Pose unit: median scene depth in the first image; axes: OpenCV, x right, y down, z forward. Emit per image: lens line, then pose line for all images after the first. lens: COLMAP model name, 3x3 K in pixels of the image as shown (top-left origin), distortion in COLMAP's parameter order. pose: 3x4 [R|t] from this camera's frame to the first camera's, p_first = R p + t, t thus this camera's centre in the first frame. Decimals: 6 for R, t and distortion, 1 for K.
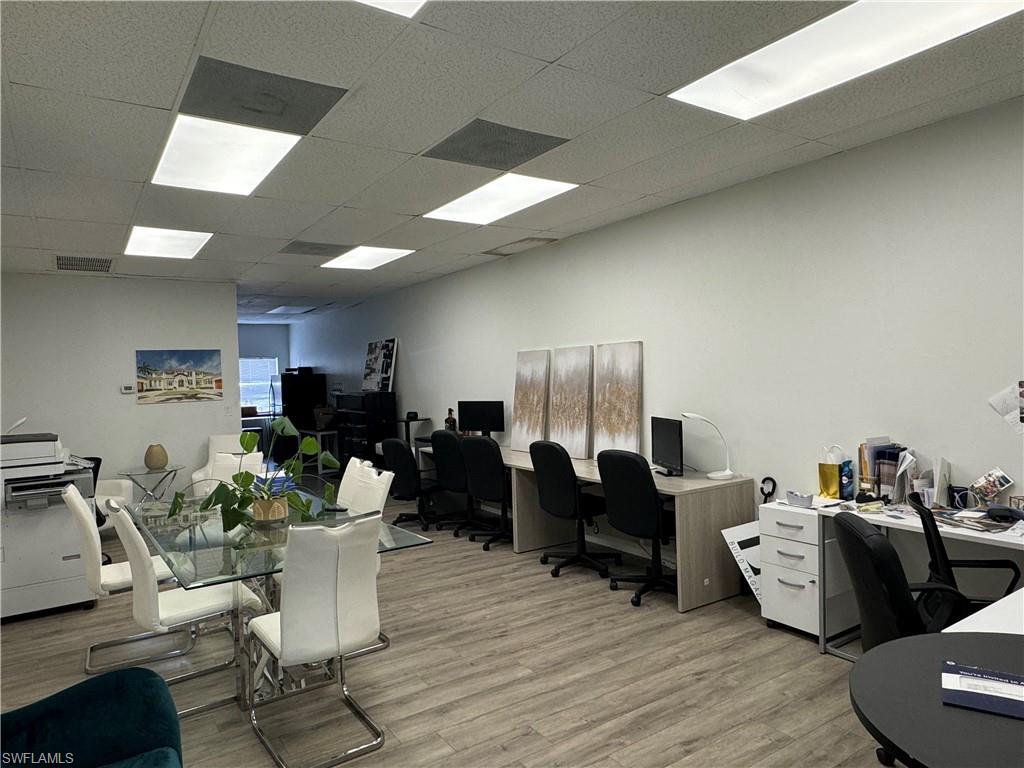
lens RADIAL K [[653.4, 0, 509.3], [0, 653.4, 383.0], [0, 0, 1]] dist [0.003355, 0.000343]
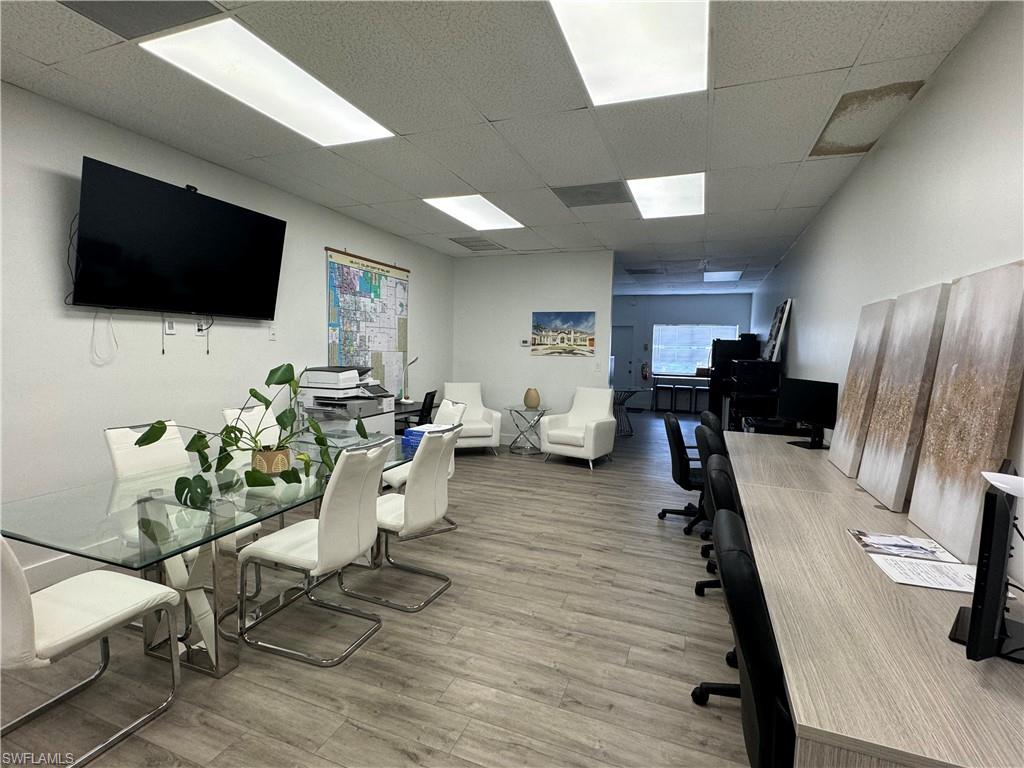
lens RADIAL K [[495.8, 0, 512.1], [0, 495.8, 384.3], [0, 0, 1]] dist [-0.002967, 0.000246]
pose [[0.570618, 0.109472, -0.813886, 0.238188], [-0.052513, 0.993911, 0.096869, -0.002670], [0.819535, -0.012536, 0.572892, 0.517587]]
